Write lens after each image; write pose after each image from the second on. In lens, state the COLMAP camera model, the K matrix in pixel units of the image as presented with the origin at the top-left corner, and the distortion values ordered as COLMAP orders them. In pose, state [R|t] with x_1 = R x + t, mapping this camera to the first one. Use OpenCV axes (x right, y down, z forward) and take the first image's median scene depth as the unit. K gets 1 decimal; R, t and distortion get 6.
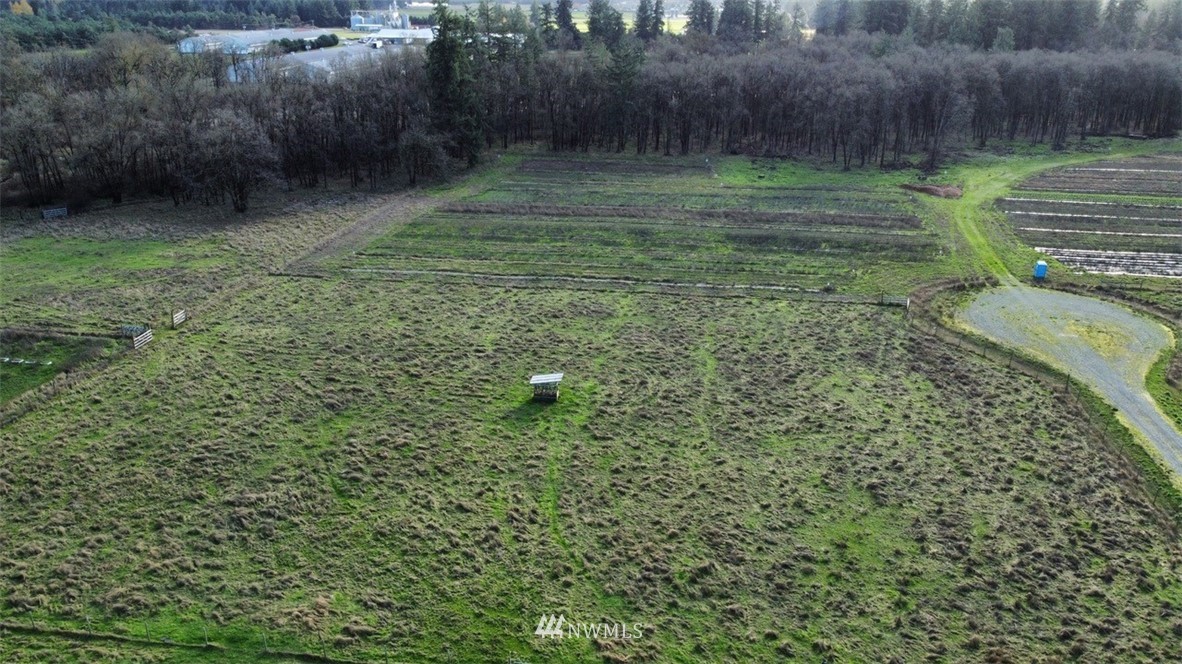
lens RADIAL K [[921.2, 0, 591.0], [0, 921.2, 332.0], [0, 0, 1]] dist [-0.002838, -0.003058]
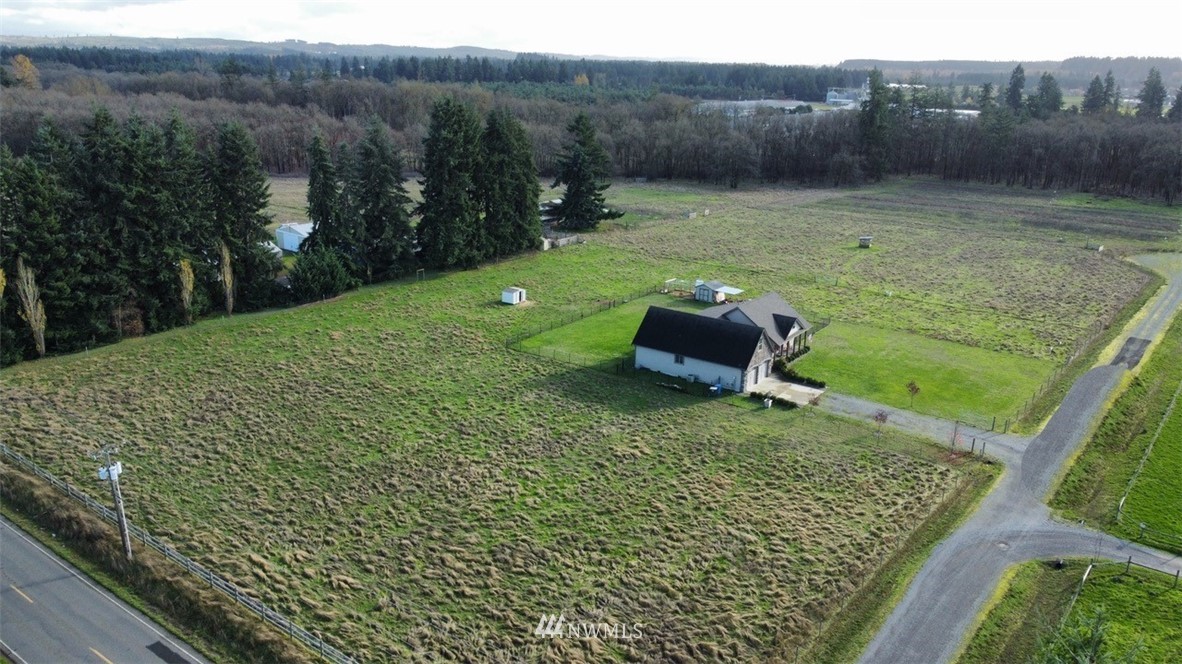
lens RADIAL K [[921.2, 0, 591.0], [0, 921.2, 332.0], [0, 0, 1]] dist [-0.002838, -0.003058]
pose [[0.881270, 0.141154, -0.451042, 0.056538], [-0.176861, 0.983511, -0.037770, 0.067146], [0.438273, 0.113057, 0.891703, -0.174859]]
